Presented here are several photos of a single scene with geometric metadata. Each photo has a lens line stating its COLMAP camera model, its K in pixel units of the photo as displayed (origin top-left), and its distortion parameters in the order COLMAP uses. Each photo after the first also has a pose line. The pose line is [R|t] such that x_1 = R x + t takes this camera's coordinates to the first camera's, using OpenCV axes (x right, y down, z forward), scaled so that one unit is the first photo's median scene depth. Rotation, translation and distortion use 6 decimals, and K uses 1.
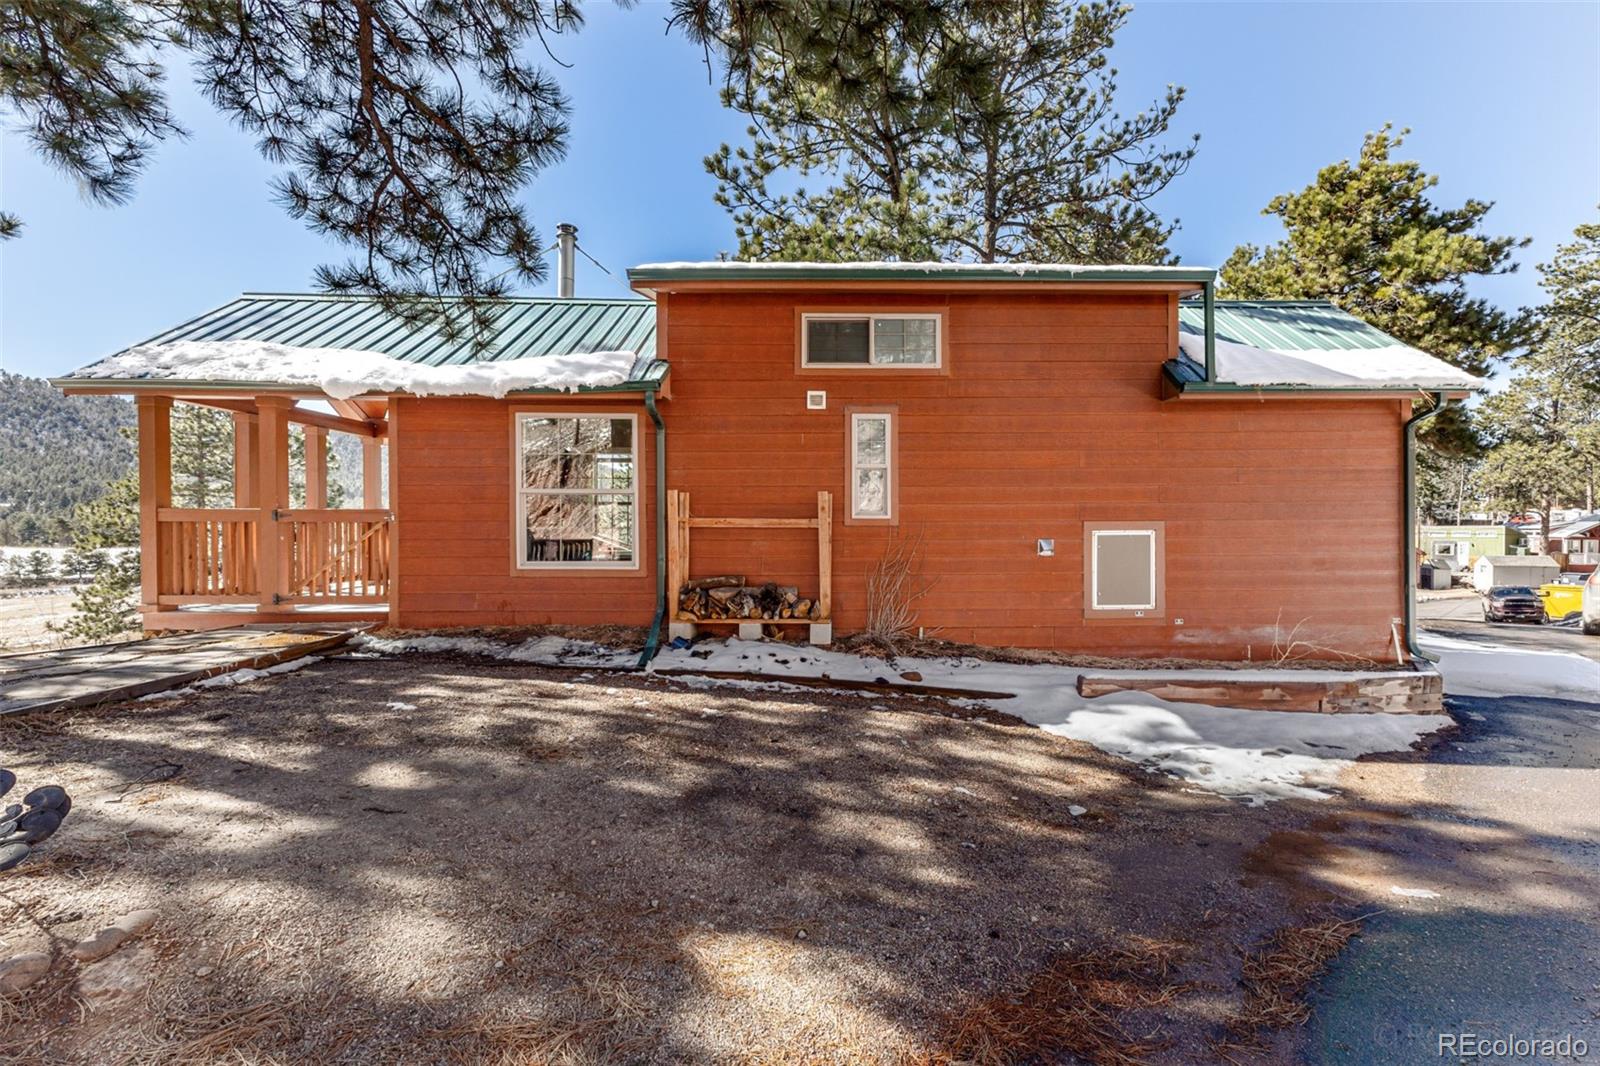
lens RADIAL K [[696.8, 0, 800.0], [0, 696.8, 533.0], [0, 0, 1]] dist [0.001806, 0.000506]
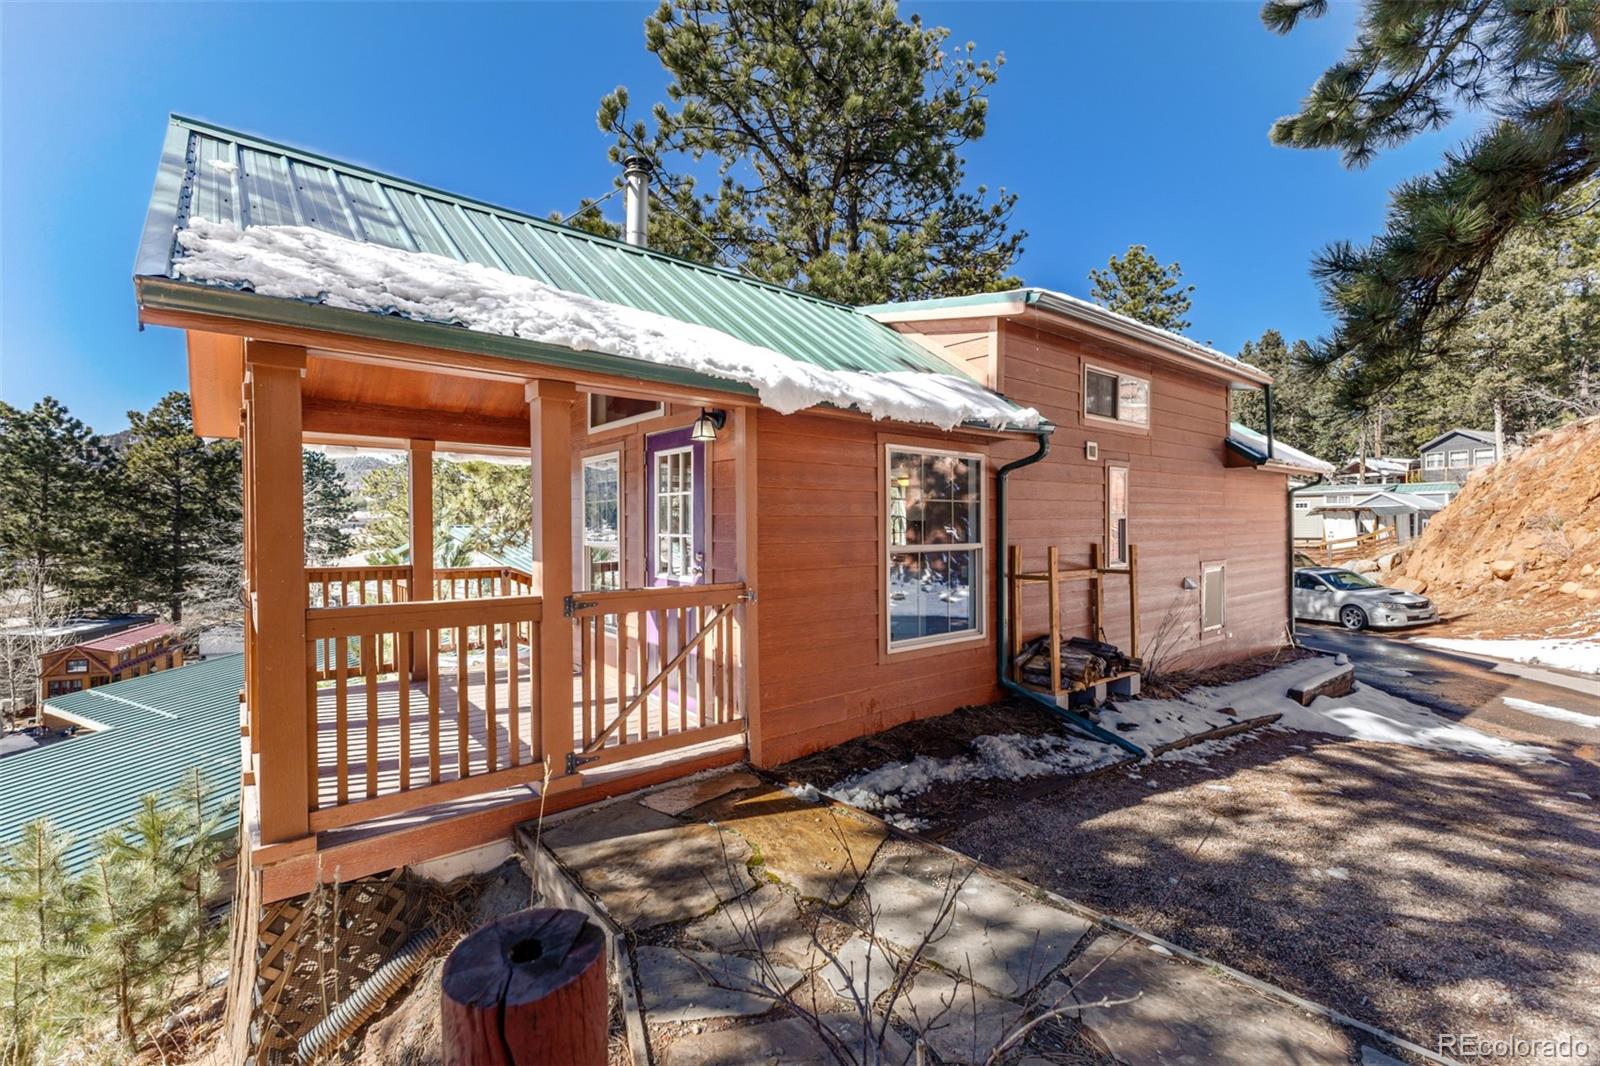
lens RADIAL K [[696.8, 0, 800.0], [0, 696.8, 533.0], [0, 0, 1]] dist [0.001806, 0.000506]
pose [[0.792387, -0.008459, 0.609961, -0.929019], [0.008229, 0.999961, 0.003178, -0.081124], [-0.609964, 0.002501, 0.792425, 0.468099]]
